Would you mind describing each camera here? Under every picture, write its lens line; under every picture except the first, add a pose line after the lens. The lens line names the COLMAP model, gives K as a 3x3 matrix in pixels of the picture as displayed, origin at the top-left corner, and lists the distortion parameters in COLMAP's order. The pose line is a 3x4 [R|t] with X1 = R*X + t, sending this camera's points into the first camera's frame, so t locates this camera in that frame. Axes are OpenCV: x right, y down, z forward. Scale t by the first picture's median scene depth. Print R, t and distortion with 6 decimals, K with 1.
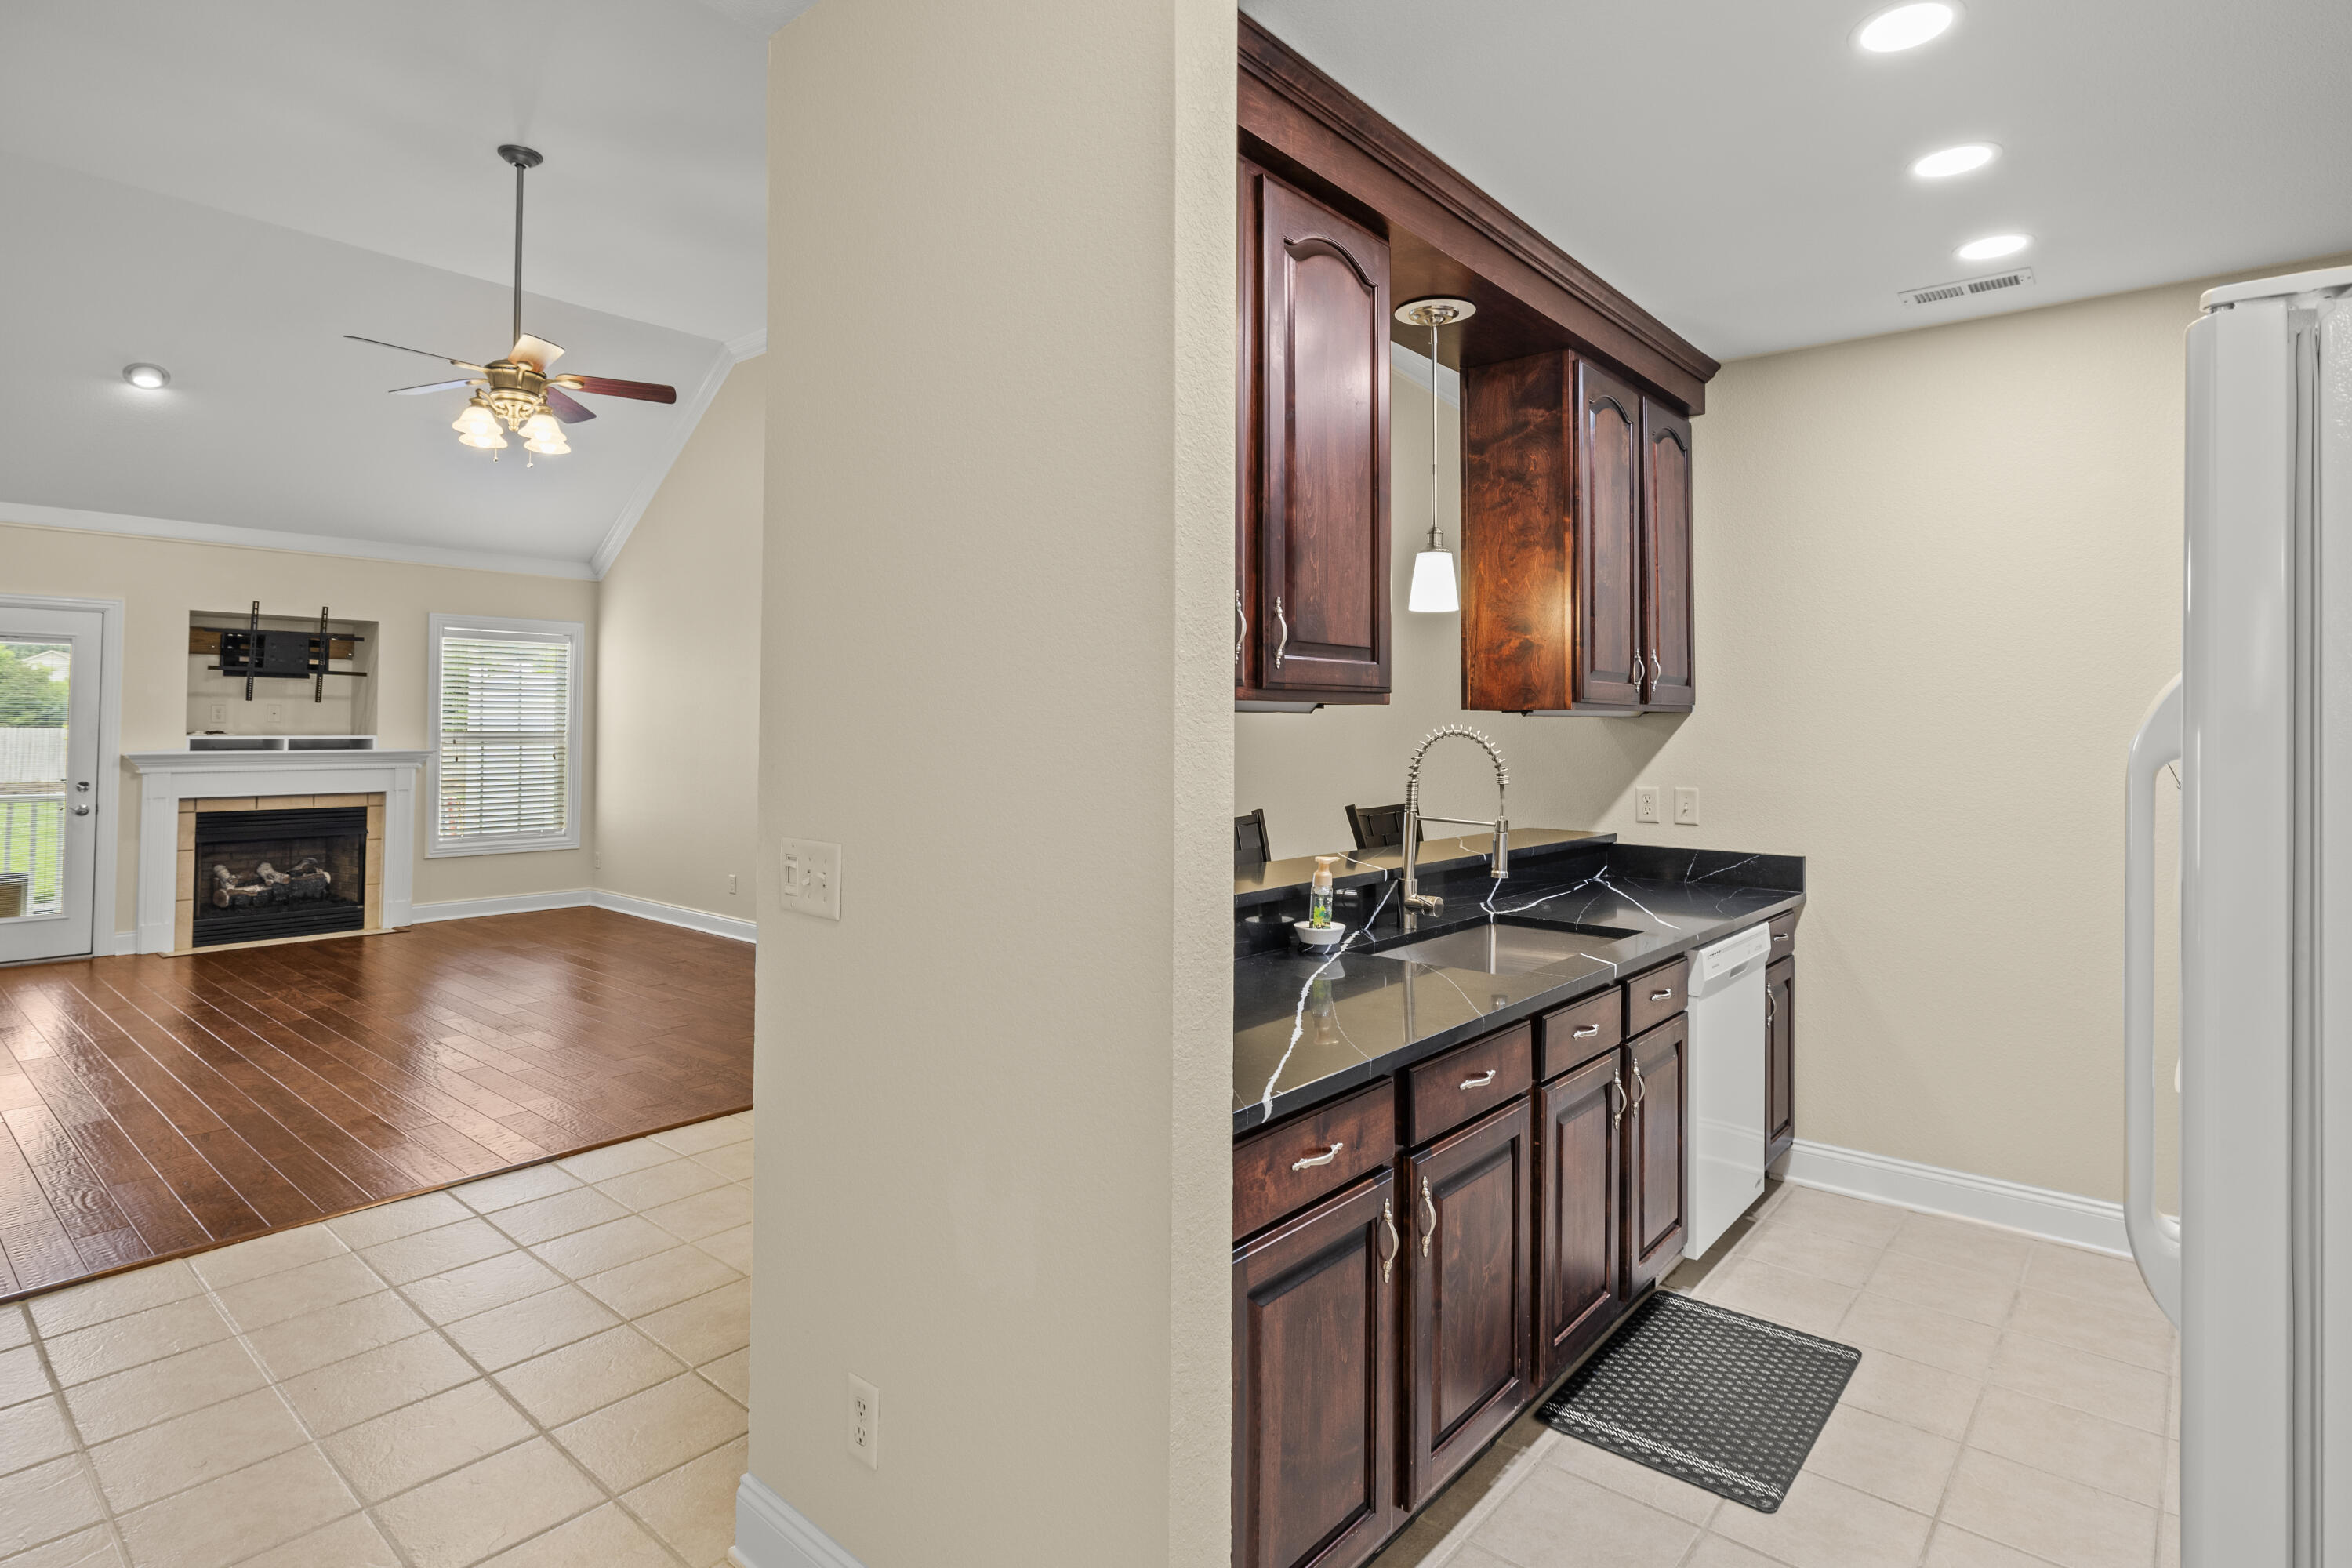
lens RADIAL K [[1206.3, 0, 1194.0], [0, 1206.3, 700.0], [0, 0, 1]] dist [-0.003659, -0.000614]
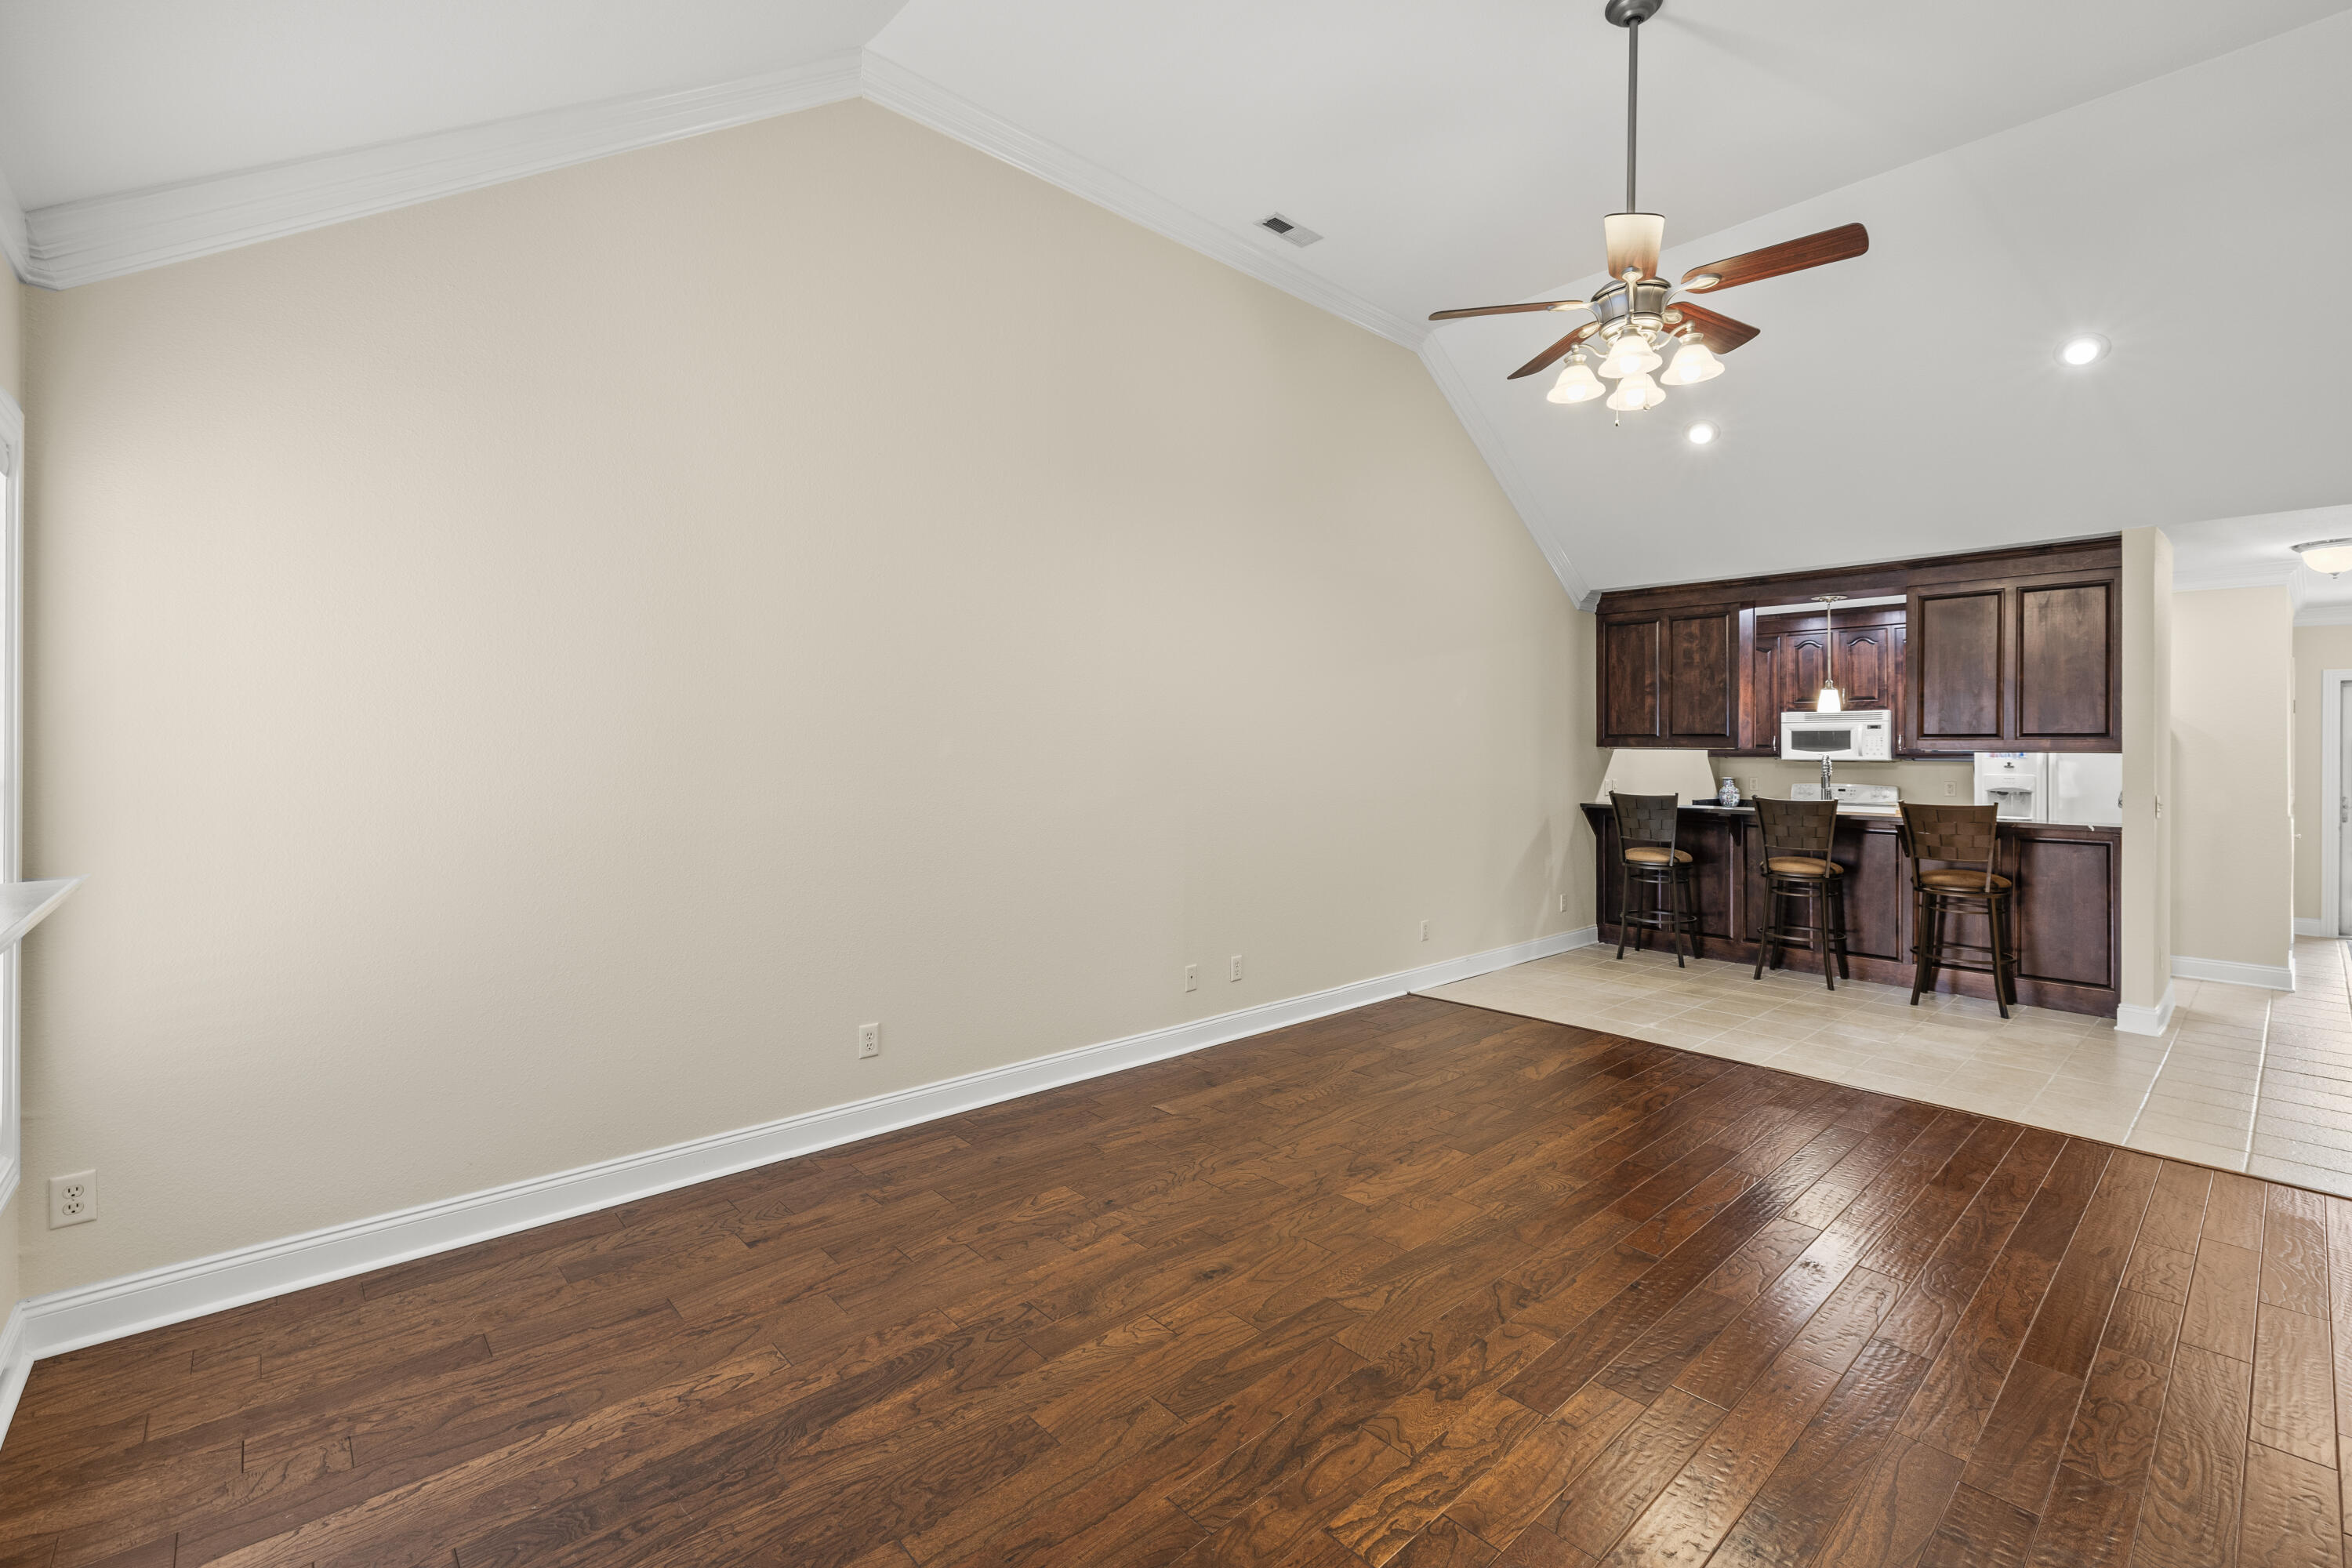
lens RADIAL K [[1020.3, 0, 1167.5], [0, 1020.3, 758.6], [0, 0, 1]] dist [0.000144, -0.000200]
pose [[0.134546, -0.018020, 0.990744, -0.870599], [-0.023276, 0.999501, 0.021340, 0.008851], [-0.990634, -0.025932, 0.134059, 0.837117]]
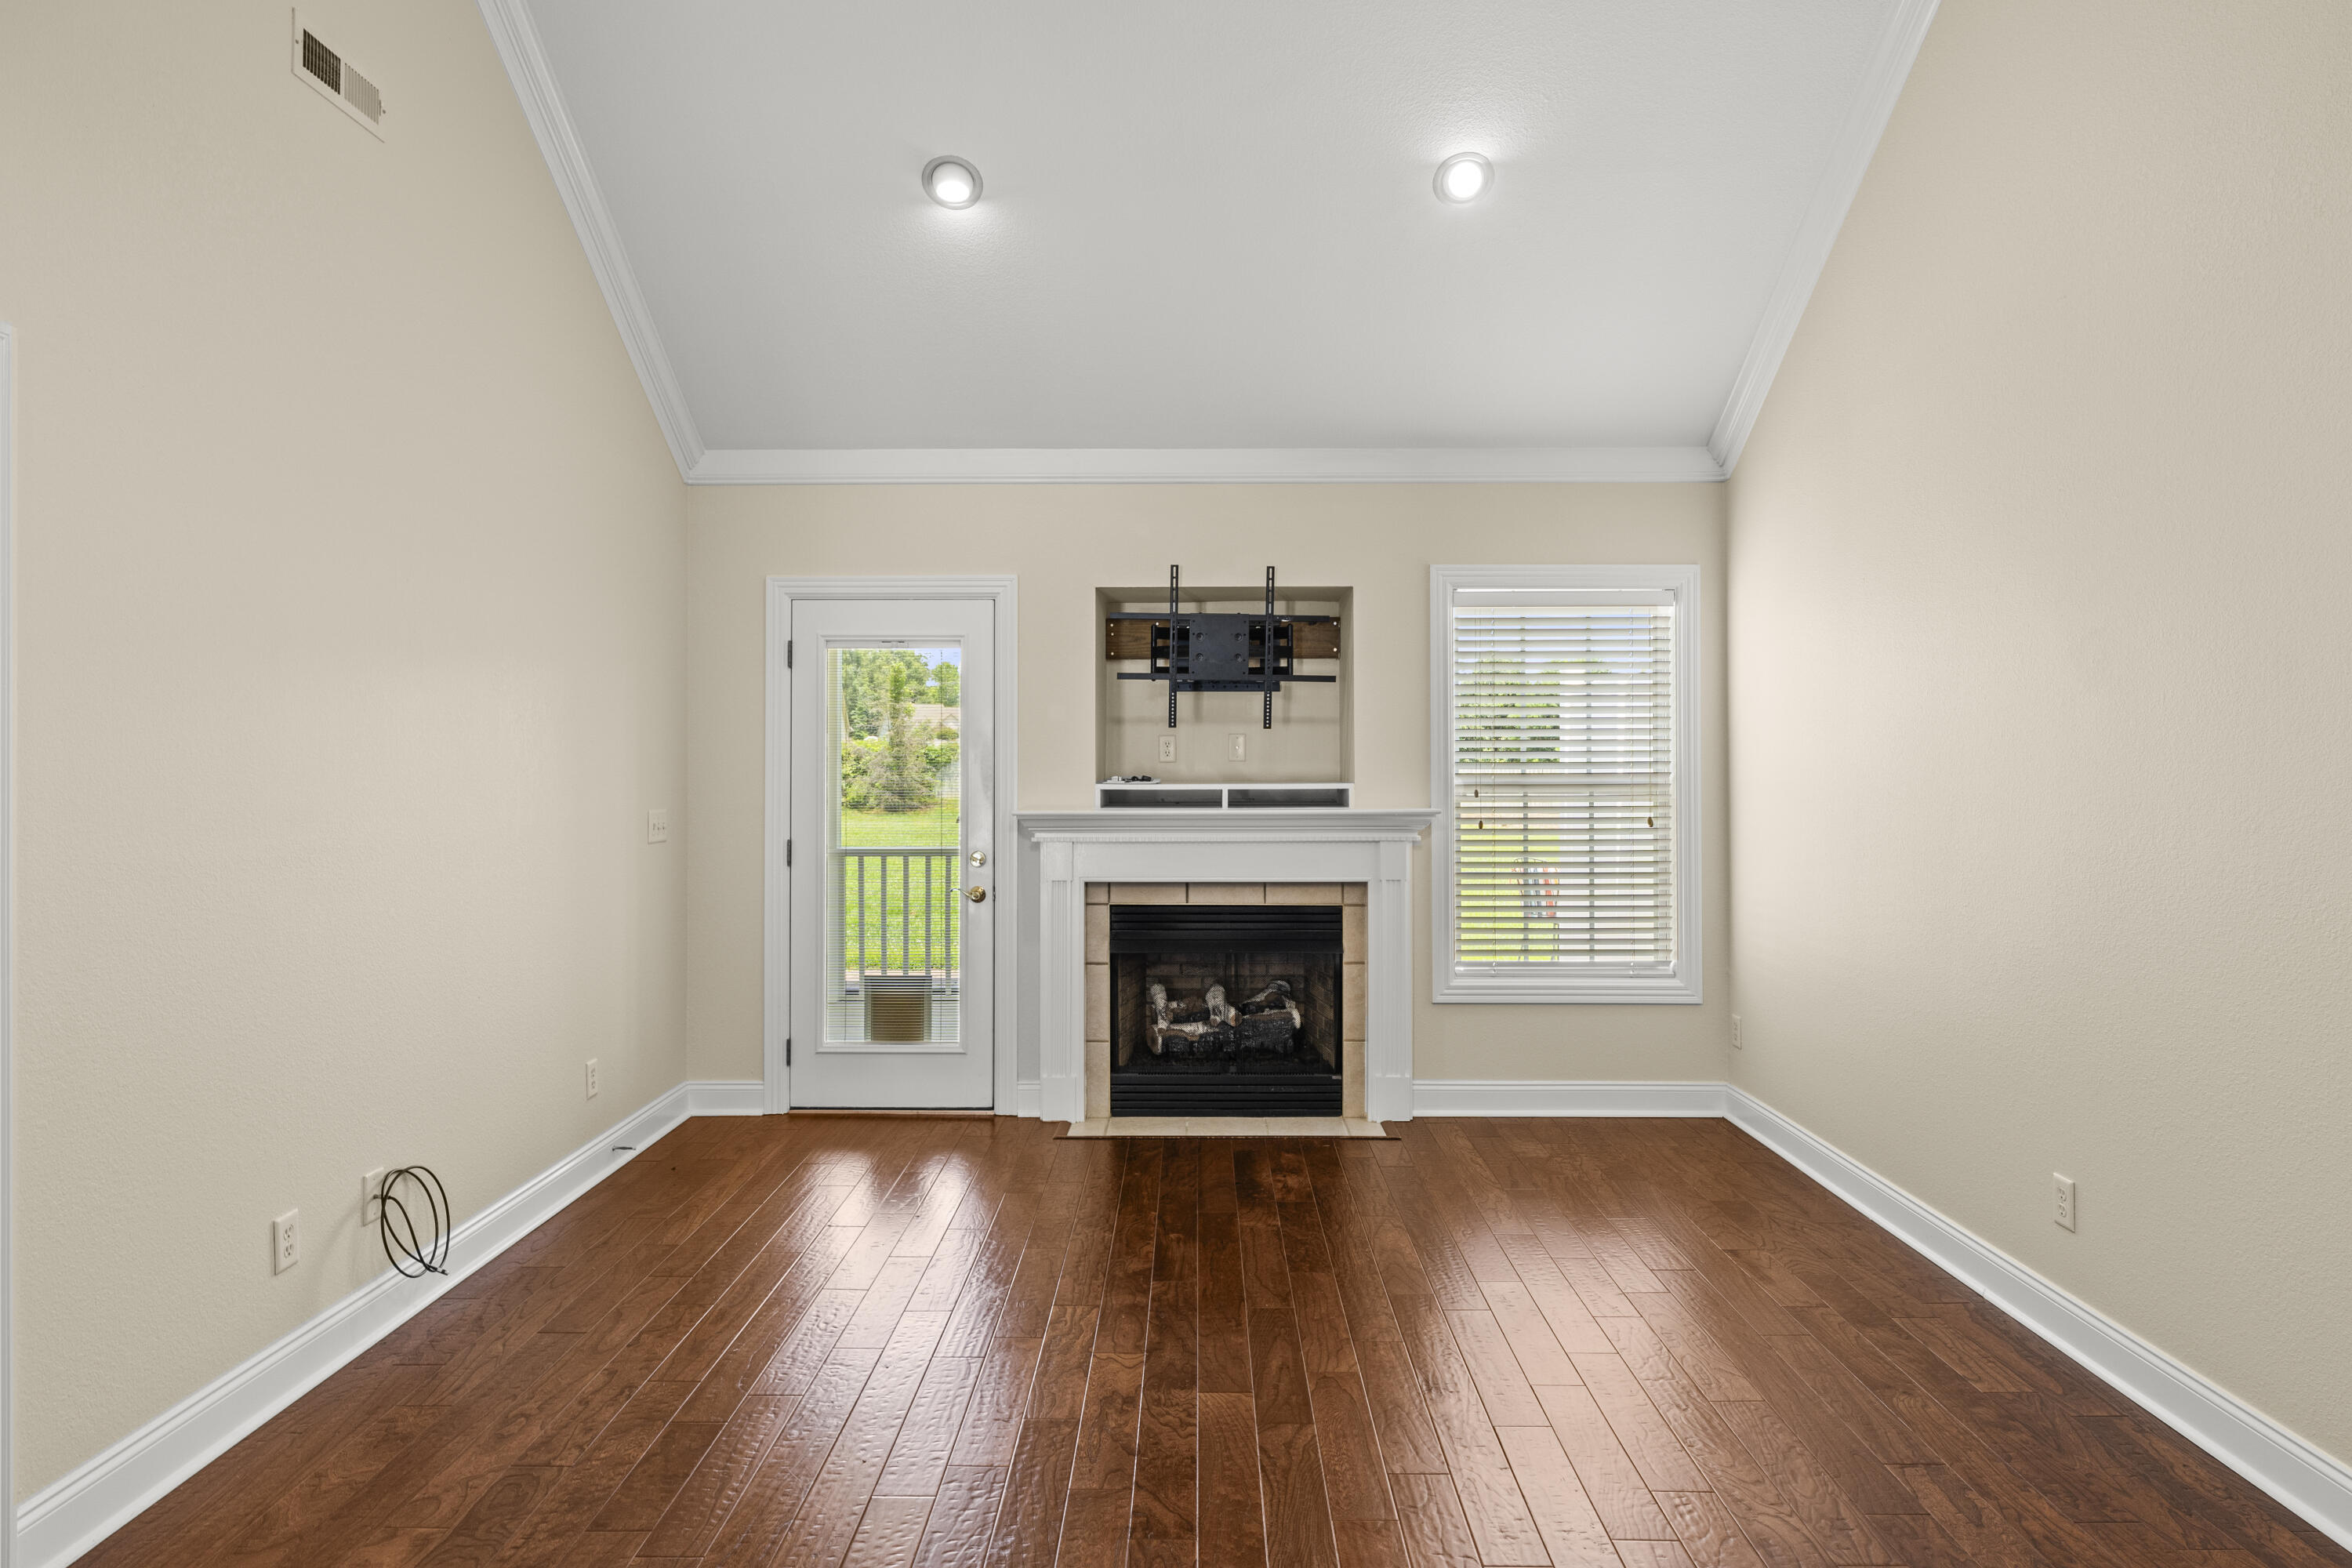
lens RADIAL K [[1384.7, 0, 1171.5], [0, 1384.7, 752.0], [0, 0, 1]] dist [0.002420, -0.001498]
pose [[0.630250, -0.010827, -0.776317, -0.233488], [0.024014, 0.999696, 0.005554, 0.009028], [0.776021, -0.022143, 0.630319, 0.550705]]
